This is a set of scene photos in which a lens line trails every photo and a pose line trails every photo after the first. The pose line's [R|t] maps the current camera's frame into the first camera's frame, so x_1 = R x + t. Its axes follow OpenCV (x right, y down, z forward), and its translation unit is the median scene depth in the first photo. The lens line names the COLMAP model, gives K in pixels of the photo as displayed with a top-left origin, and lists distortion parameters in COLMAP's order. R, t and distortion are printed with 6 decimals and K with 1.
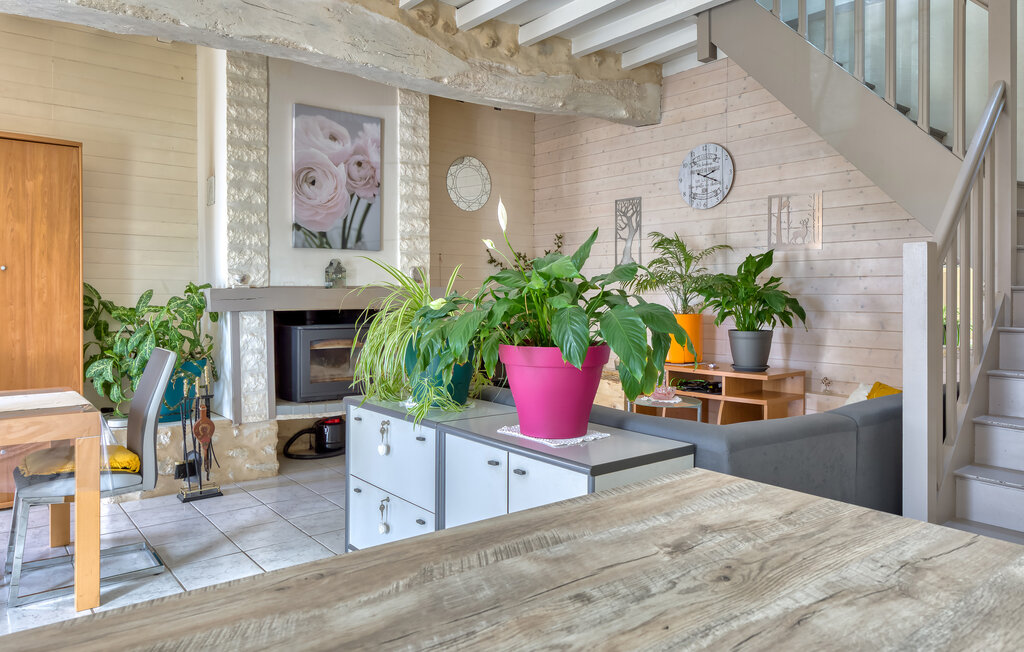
lens RADIAL K [[700.2, 0, 504.5], [0, 700.2, 298.5], [0, 0, 1]] dist [-0.003536, -0.000127]
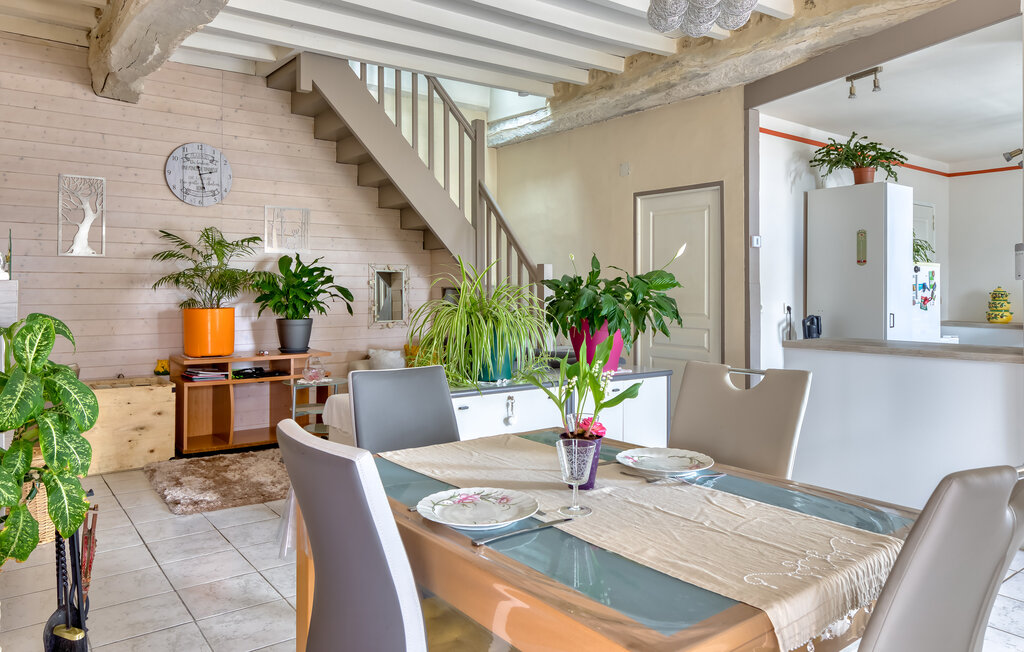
lens RADIAL K [[700.2, 0, 504.5], [0, 700.2, 298.5], [0, 0, 1]] dist [-0.003536, -0.000127]
pose [[0.028044, -0.013217, 0.999519, -0.745644], [0.007608, 0.999886, 0.013009, -0.001661], [-0.999578, 0.007240, 0.028142, 0.529297]]
